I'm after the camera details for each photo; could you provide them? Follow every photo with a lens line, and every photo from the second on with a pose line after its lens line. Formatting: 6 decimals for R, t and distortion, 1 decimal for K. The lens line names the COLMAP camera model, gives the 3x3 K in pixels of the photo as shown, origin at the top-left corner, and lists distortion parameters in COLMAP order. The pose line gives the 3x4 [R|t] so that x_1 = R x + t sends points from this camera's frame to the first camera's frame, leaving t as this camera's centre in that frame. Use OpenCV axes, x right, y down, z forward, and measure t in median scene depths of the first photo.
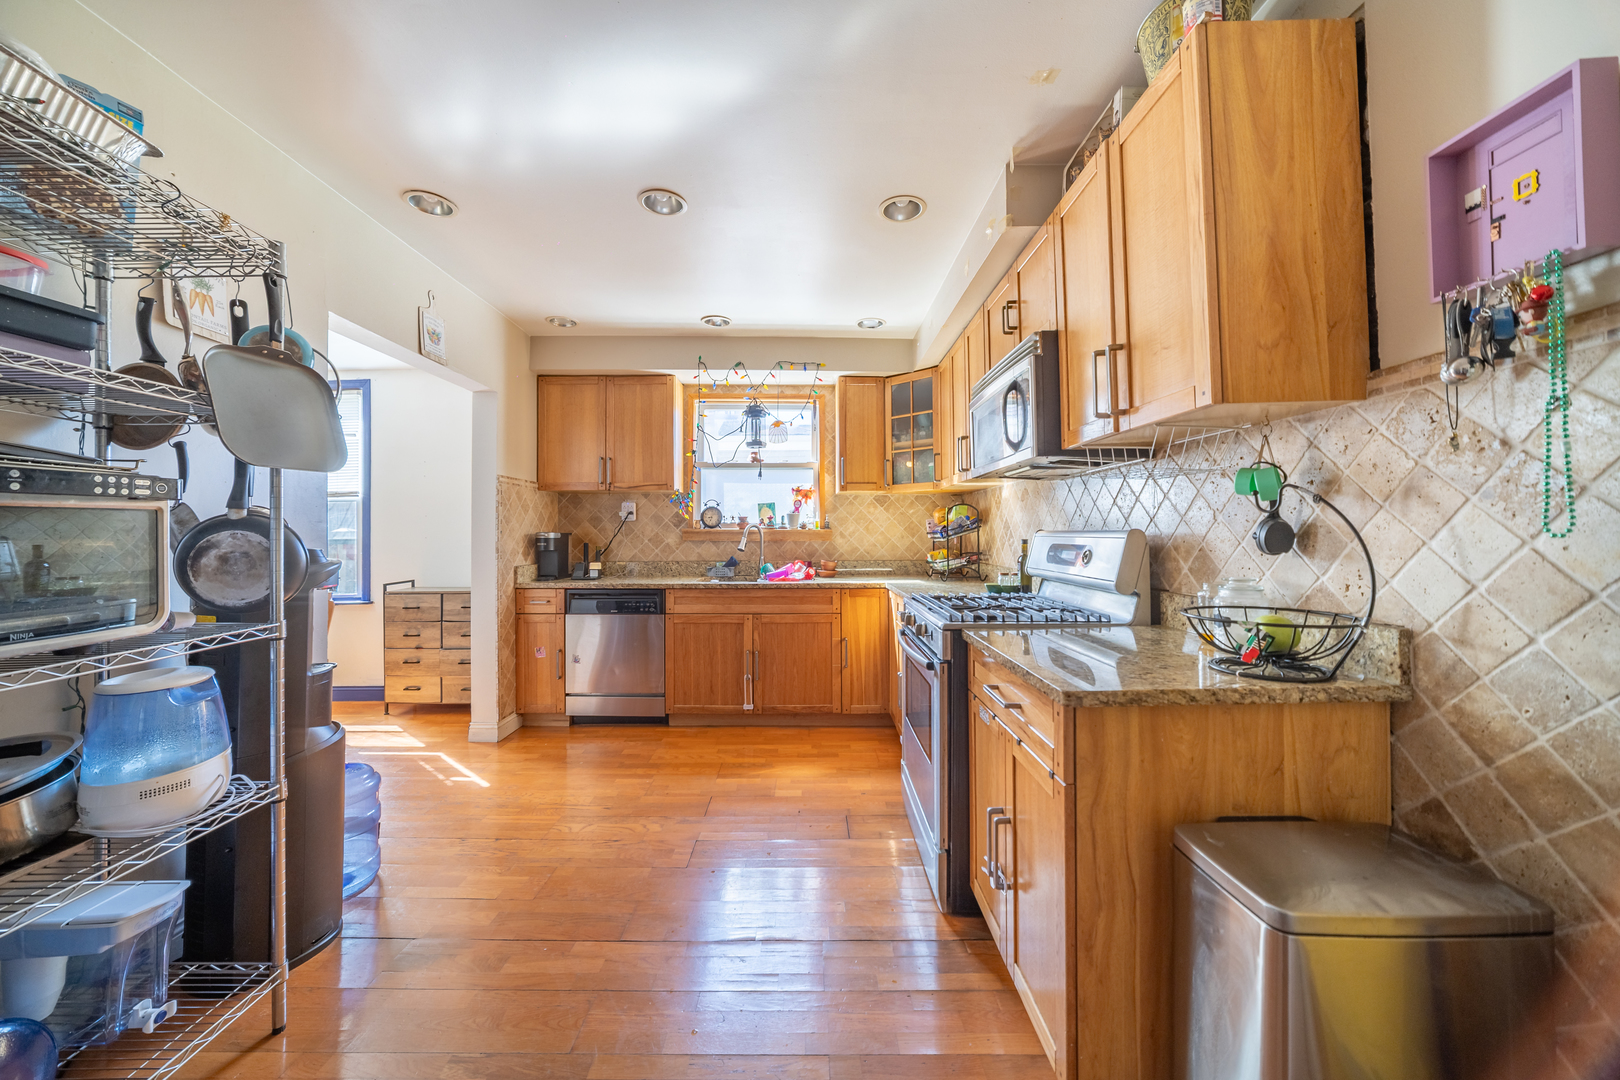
lens RADIAL K [[567.8, 0, 814.4], [0, 567.8, 533.6], [0, 0, 1]] dist [-0.011633, 0.000301]
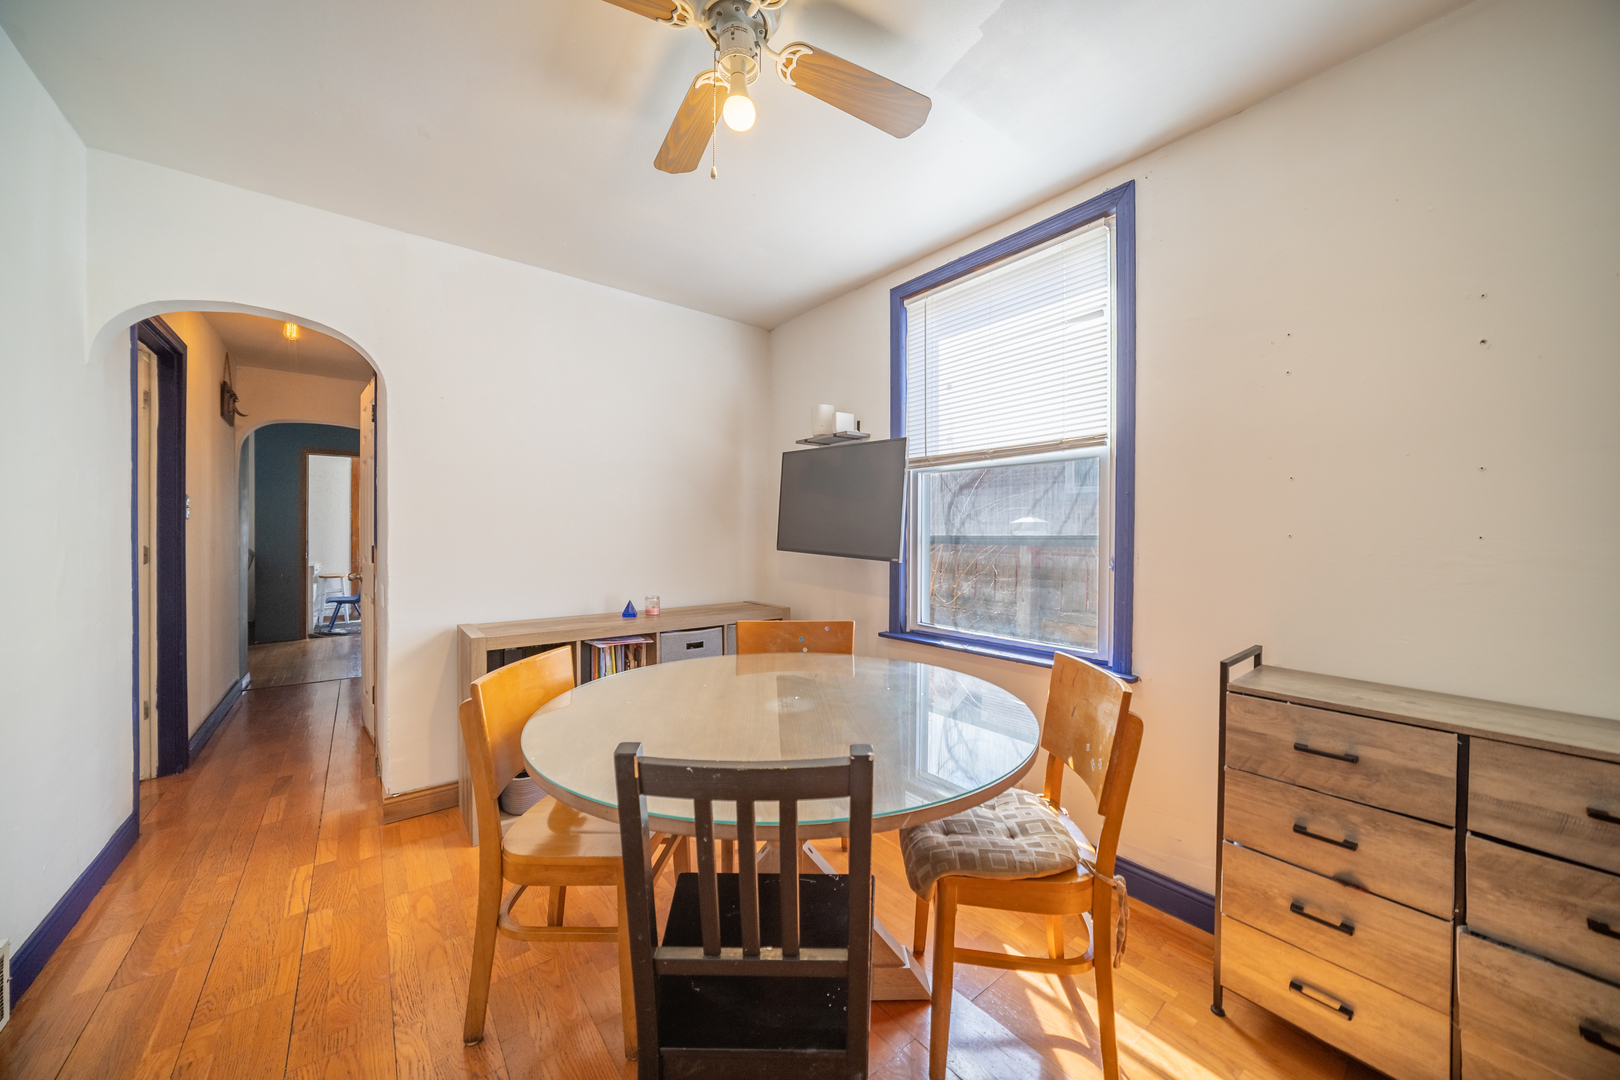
lens RADIAL K [[567.8, 0, 813.7], [0, 567.8, 535.0], [0, 0, 1]] dist [-0.011633, 0.000301]
pose [[0.623391, 0.014179, -0.781782, -0.645578], [-0.006567, 0.999895, 0.012898, 0.004115], [0.781883, -0.002906, 0.623419, 0.568436]]
